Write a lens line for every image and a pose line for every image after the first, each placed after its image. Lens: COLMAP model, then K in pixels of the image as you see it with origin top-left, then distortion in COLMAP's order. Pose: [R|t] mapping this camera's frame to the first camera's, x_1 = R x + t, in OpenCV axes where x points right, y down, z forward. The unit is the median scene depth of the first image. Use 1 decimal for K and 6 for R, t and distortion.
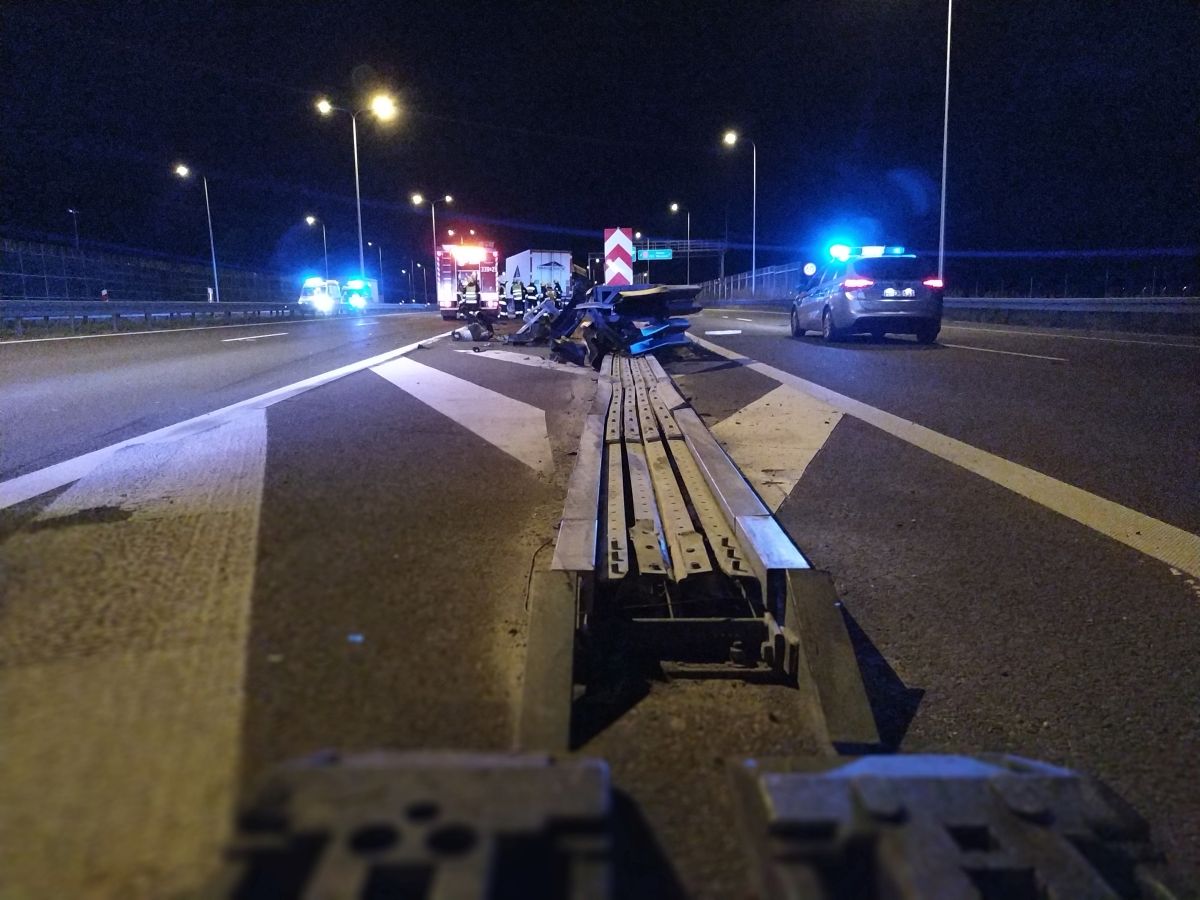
lens RADIAL K [[876.6, 0, 600.0], [0, 876.6, 450.0], [0, 0, 1]] dist [-0.002503, -0.000678]
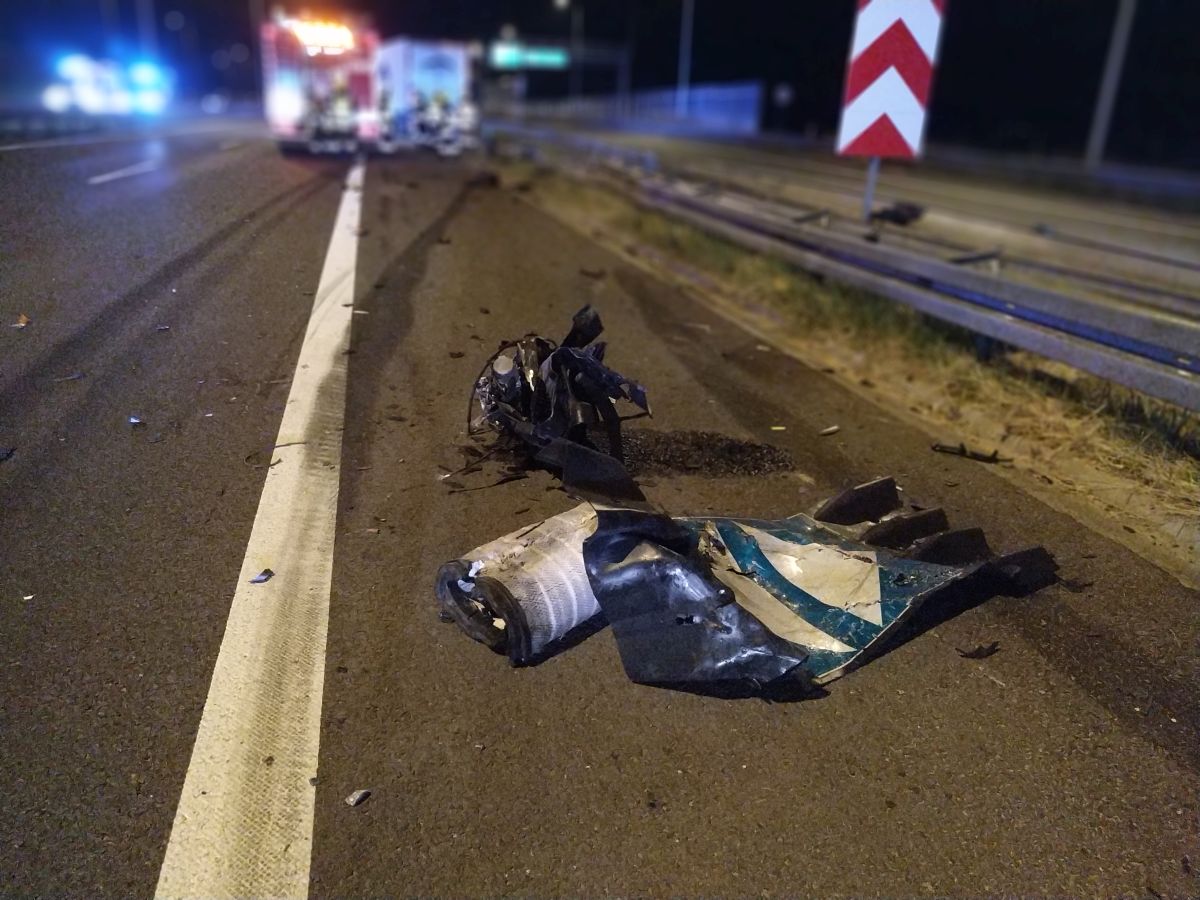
lens RADIAL K [[845.6, 0, 600.0], [0, 845.6, 450.0], [0, 0, 1]] dist [-0.000517, -0.004392]
pose [[0.983930, -0.013727, 0.178027, -0.075340], [-0.024261, 0.977516, 0.209463, -0.081310], [-0.176899, -0.210416, 0.961474, 0.388926]]
